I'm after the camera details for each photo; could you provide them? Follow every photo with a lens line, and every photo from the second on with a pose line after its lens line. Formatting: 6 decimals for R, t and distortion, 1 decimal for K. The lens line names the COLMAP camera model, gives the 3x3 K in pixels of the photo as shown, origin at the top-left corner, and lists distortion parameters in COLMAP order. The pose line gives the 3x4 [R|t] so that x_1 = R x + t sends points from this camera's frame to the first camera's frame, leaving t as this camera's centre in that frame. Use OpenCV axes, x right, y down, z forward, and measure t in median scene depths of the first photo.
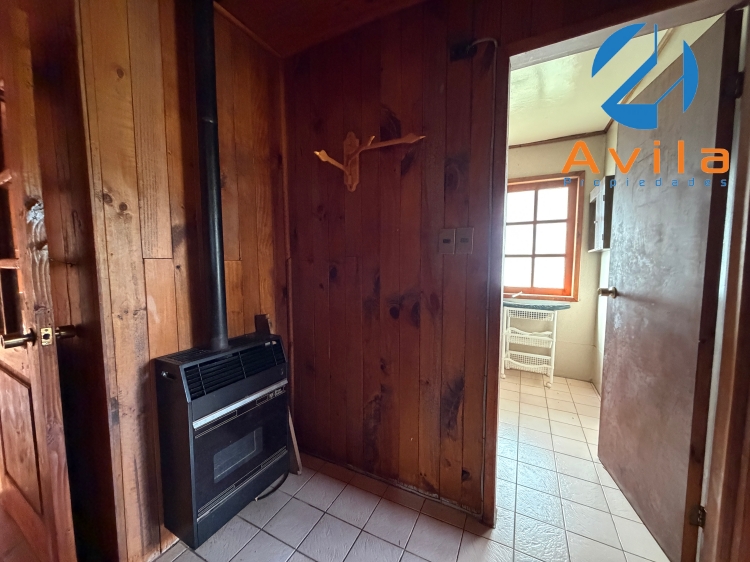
lens RADIAL K [[297.4, 0, 373.2], [0, 297.4, 283.2], [0, 0, 1]] dist [-0.002607, -0.000409]
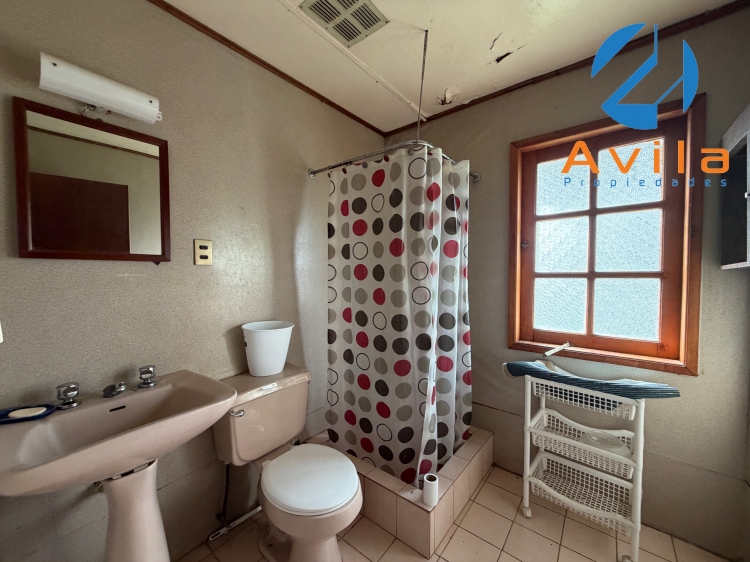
lens RADIAL K [[297.4, 0, 374.2], [0, 297.4, 279.1], [0, 0, 1]] dist [-0.002607, -0.000409]
pose [[0.981330, 0.011625, -0.191982, 0.269335], [-0.023196, 0.998039, -0.058134, -0.047004], [0.190930, 0.061502, 0.979675, 0.422476]]
